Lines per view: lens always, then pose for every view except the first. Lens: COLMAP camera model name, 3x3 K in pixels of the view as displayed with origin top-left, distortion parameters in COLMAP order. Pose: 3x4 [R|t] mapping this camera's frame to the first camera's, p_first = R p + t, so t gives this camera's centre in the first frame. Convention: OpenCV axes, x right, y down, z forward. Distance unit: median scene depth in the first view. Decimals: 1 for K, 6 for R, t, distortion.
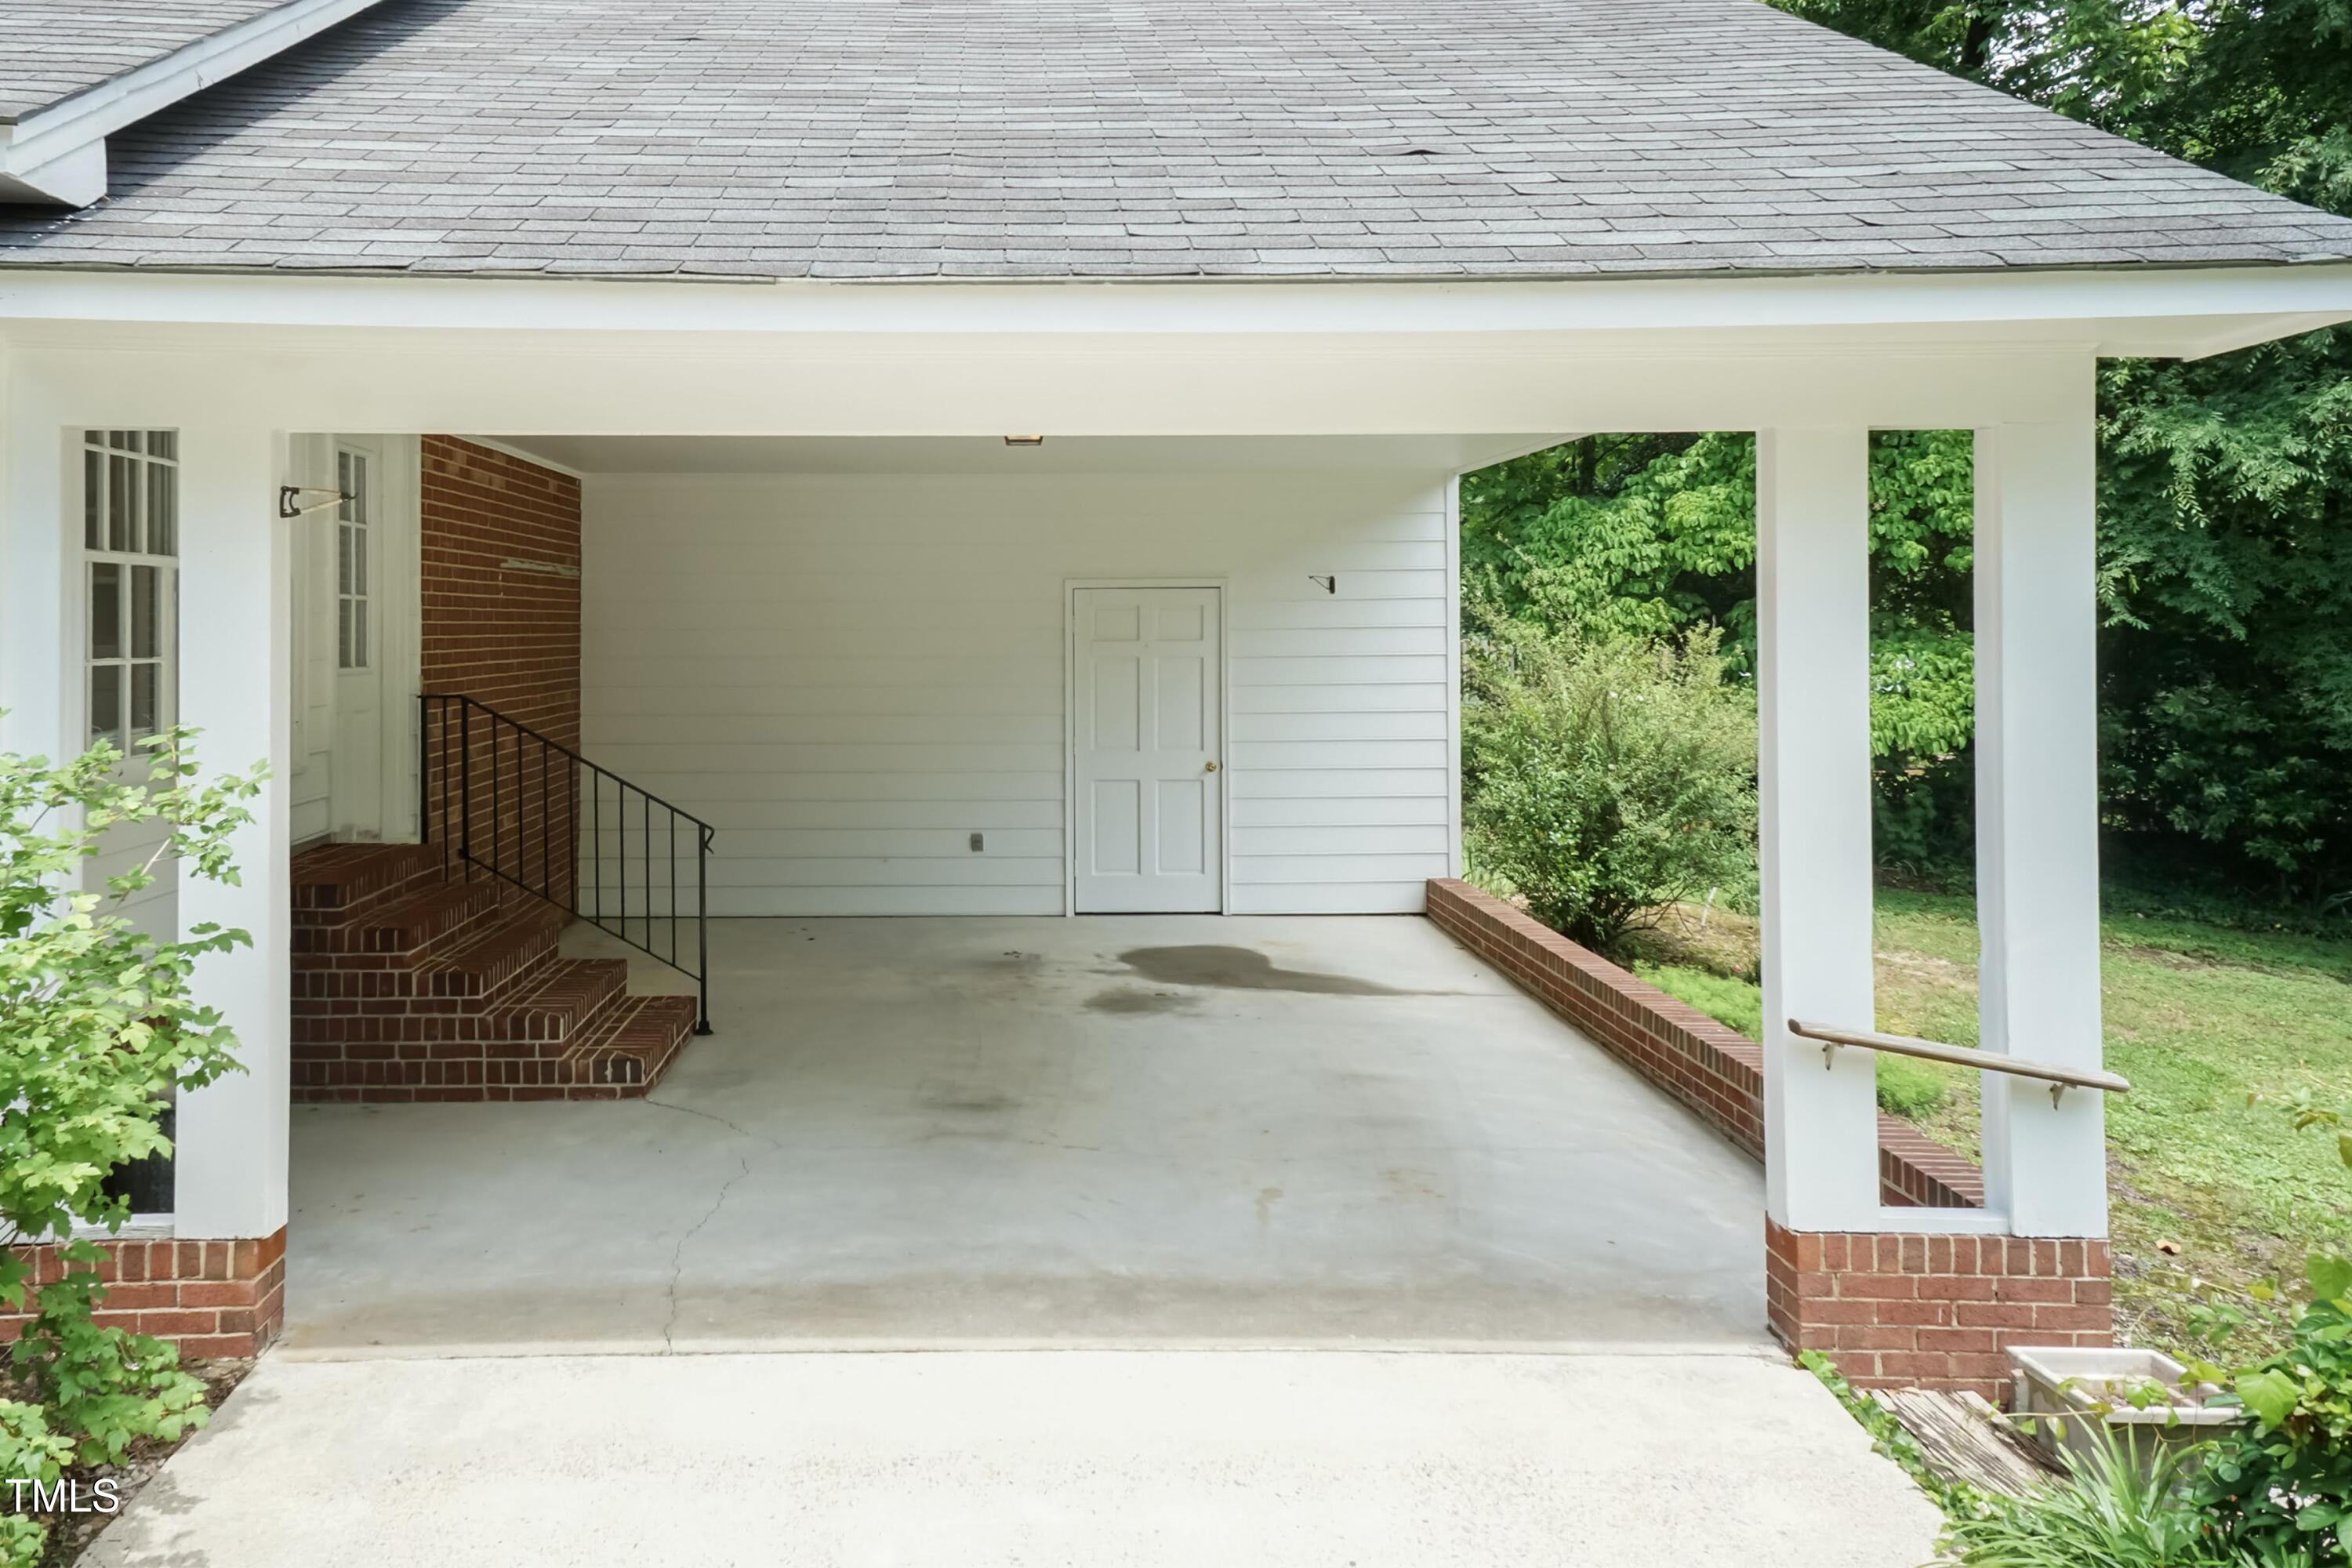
lens RADIAL K [[1705.9, 0, 1112.9], [0, 1705.9, 588.6], [0, 0, 1]] dist [0.052350, 0.003772]
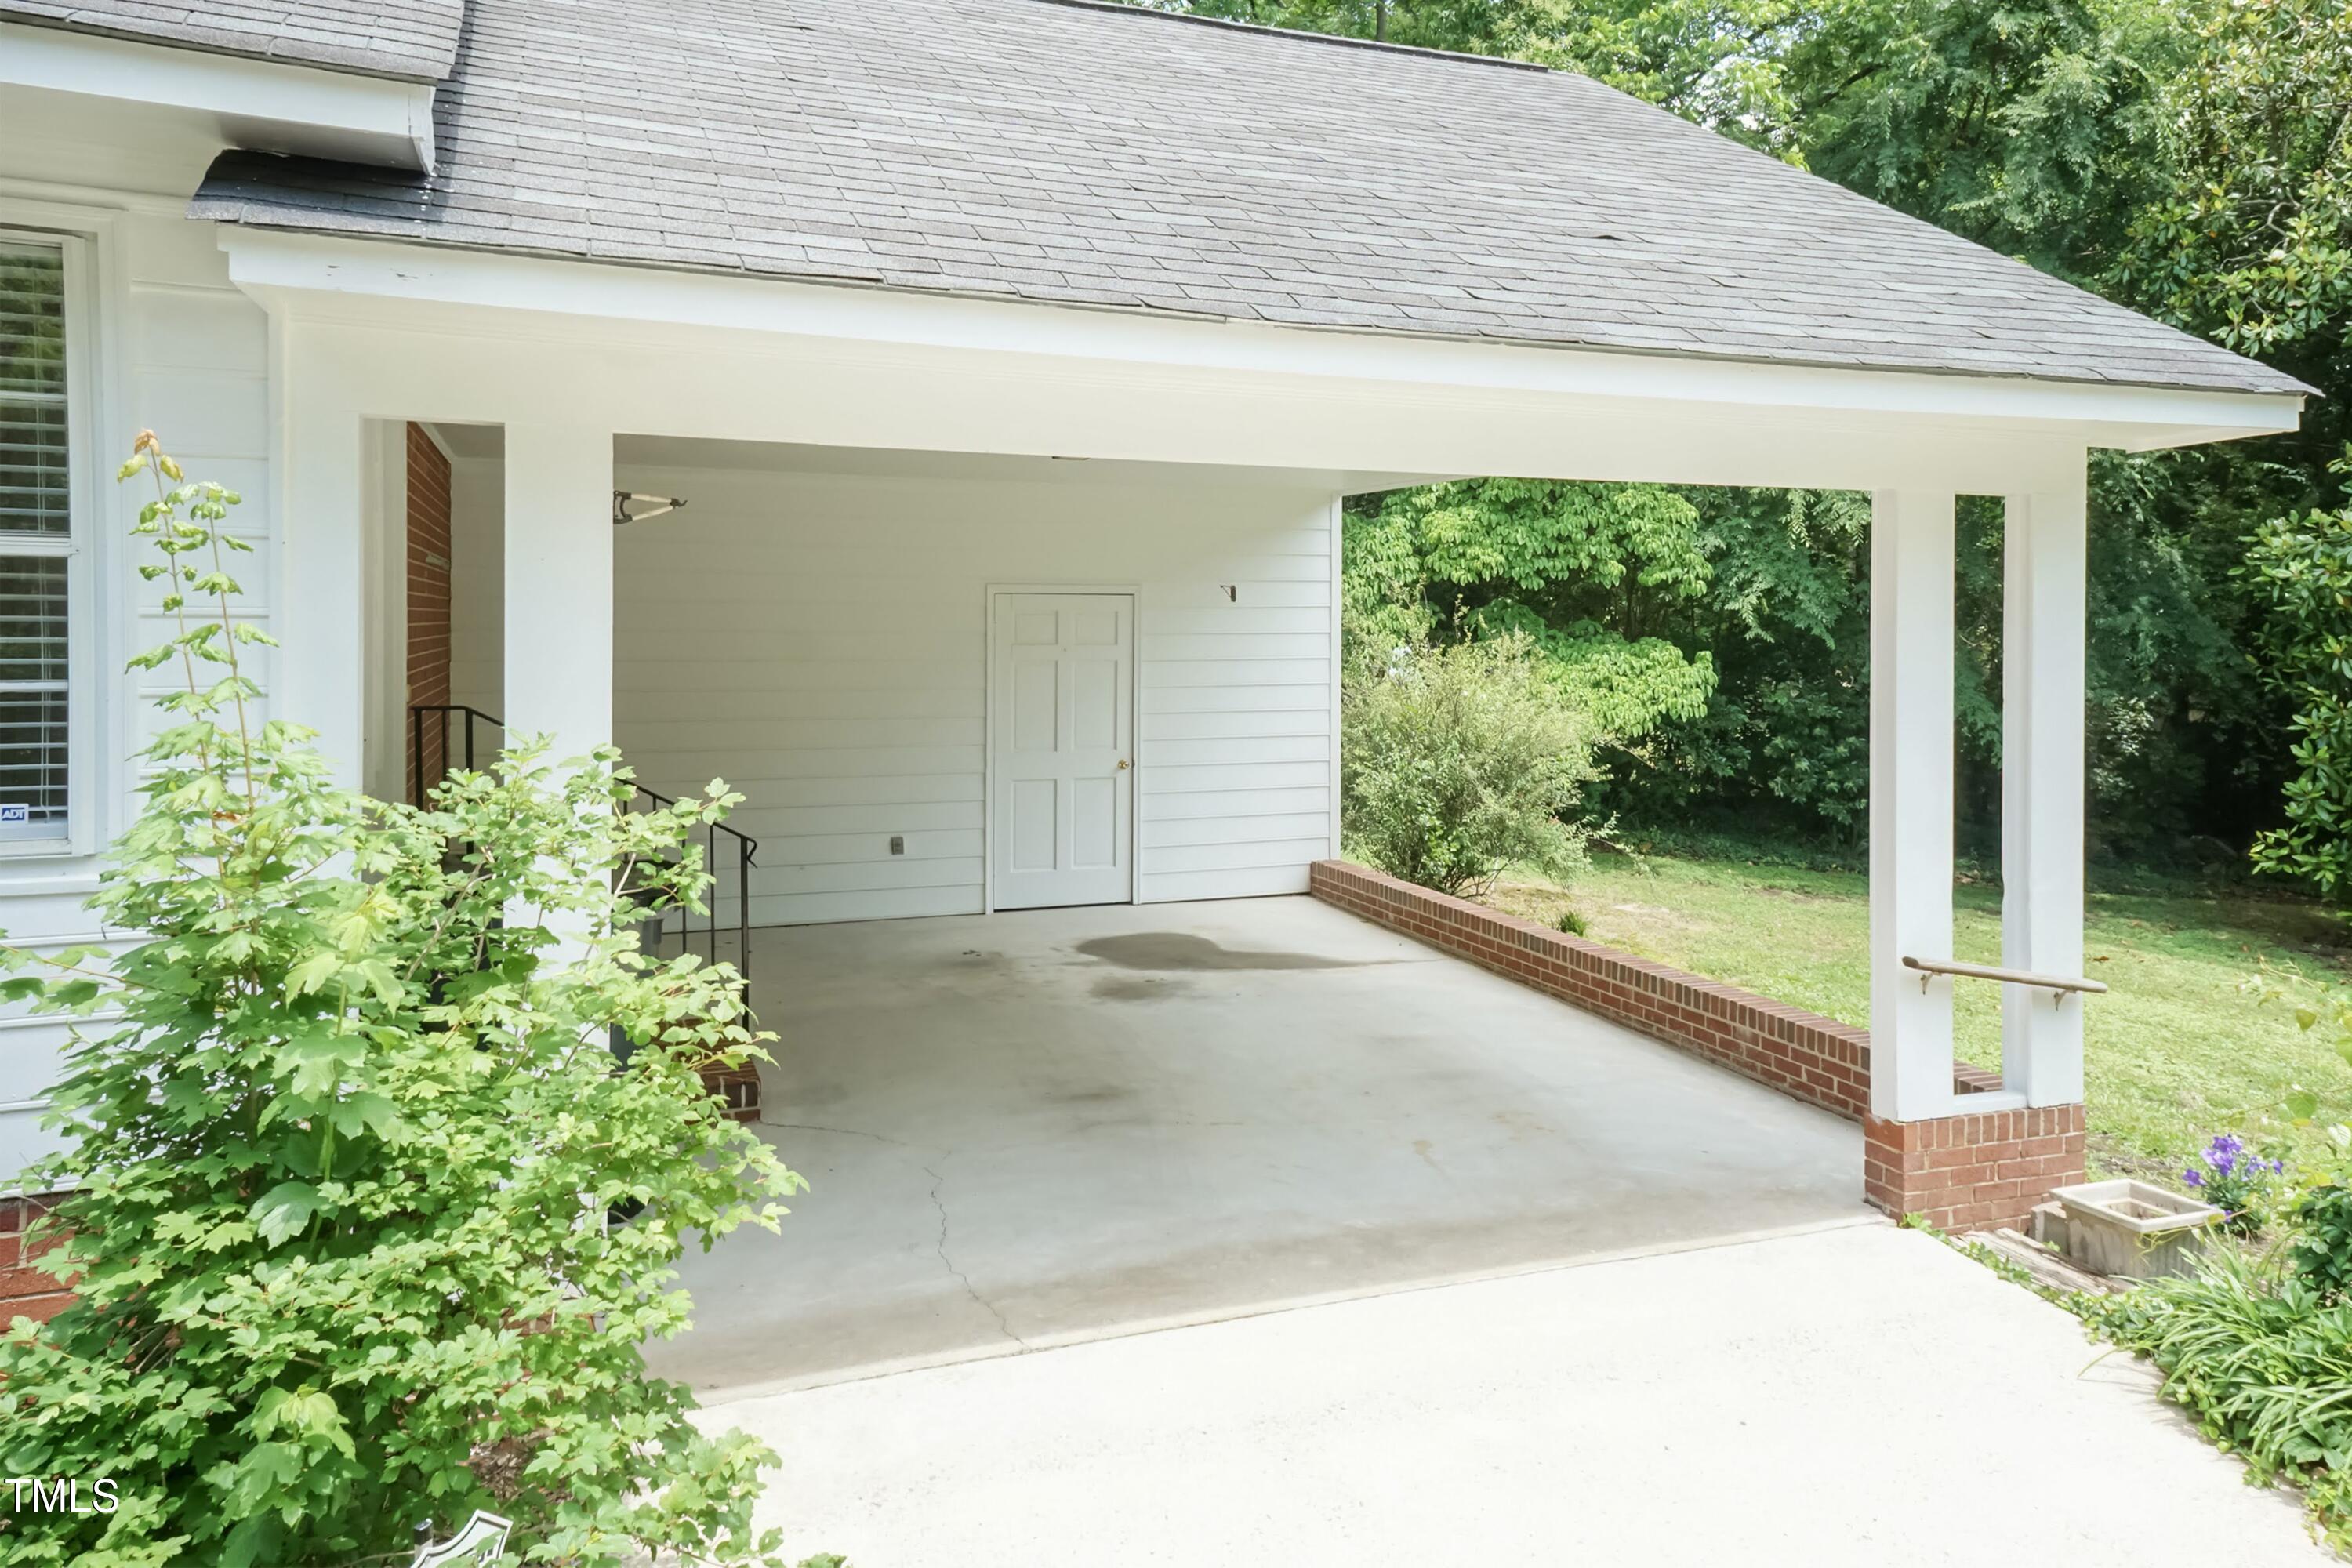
lens RADIAL K [[1700.5, 0, 1177.1], [0, 1700.5, 595.4], [0, 0, 1]] dist [0.046541, -0.001681]
pose [[0.928104, 0.014050, 0.372055, -0.401750], [-0.018163, 0.999807, 0.007552, -0.011069], [-0.371877, -0.013767, 0.928180, 0.020367]]
